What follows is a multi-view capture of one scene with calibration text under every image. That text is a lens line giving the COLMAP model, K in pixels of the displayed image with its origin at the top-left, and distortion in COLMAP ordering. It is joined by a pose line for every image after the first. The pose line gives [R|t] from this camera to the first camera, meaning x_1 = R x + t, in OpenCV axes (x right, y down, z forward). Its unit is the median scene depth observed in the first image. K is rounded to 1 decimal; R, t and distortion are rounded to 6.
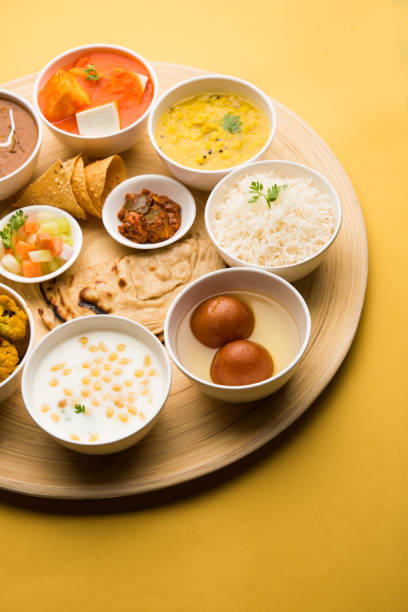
lens RADIAL K [[1040.1, 0, 199.8], [0, 1040.1, 301.6], [0, 0, 1]] dist [0.014183, 0.000000]
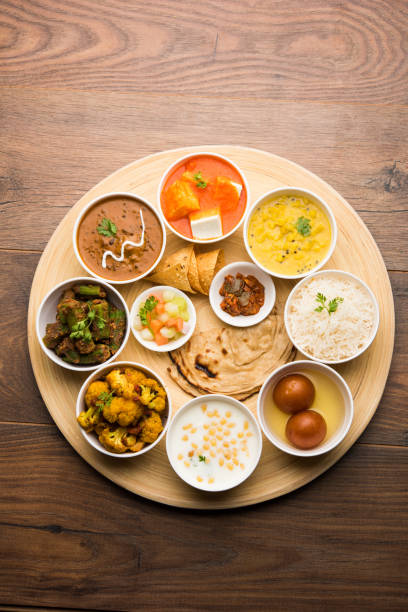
lens RADIAL K [[1040.1, 0, 202.4], [0, 1040.1, 301.1], [0, 0, 1]] dist [0.014183, 0.000000]
pose [[0.999795, 0.016865, 0.011173, -0.122913], [-0.019931, 0.915772, 0.401204, -0.665267], [-0.003465, -0.401344, 0.915921, -0.305729]]
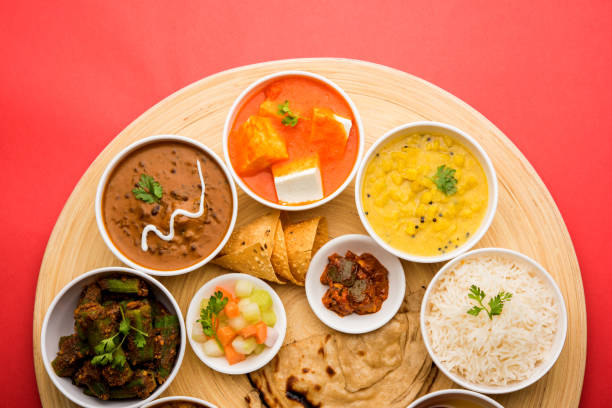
lens RADIAL K [[1040.1, 0, 308.4], [0, 1040.1, 206.8], [0, 0, 1]] dist [0.014183, 0.000000]
pose [[0.999900, -0.006299, 0.012698, -0.106131], [0.000322, 0.905677, 0.423969, -0.565233], [-0.014171, -0.423922, 0.905588, 0.188672]]
